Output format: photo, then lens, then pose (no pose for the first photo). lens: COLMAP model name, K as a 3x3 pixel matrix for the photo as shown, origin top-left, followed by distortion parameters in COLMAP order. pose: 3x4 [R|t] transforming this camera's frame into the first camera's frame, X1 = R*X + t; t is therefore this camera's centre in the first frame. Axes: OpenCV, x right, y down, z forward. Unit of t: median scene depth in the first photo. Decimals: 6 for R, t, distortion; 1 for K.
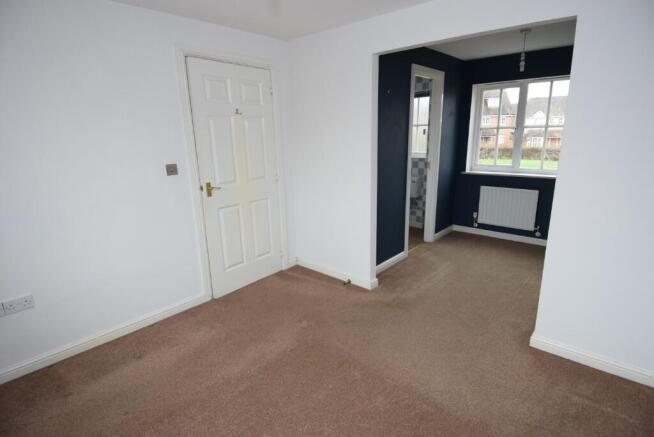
lens RADIAL K [[341.4, 0, 333.7], [0, 341.4, 217.4], [0, 0, 1]] dist [0.000098, 0.000013]
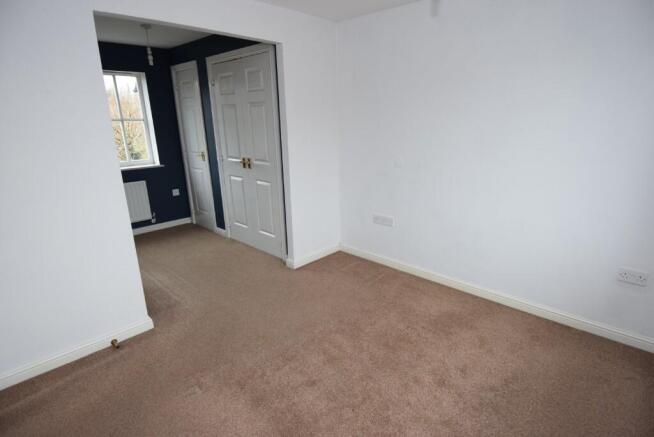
lens RADIAL K [[341.4, 0, 333.7], [0, 341.4, 217.4], [0, 0, 1]] dist [0.000098, 0.000013]
pose [[0.048919, -0.268175, 0.962127, -0.475072], [0.266109, 0.931962, 0.246237, -0.088533], [-0.962701, 0.243985, 0.116954, 0.392055]]
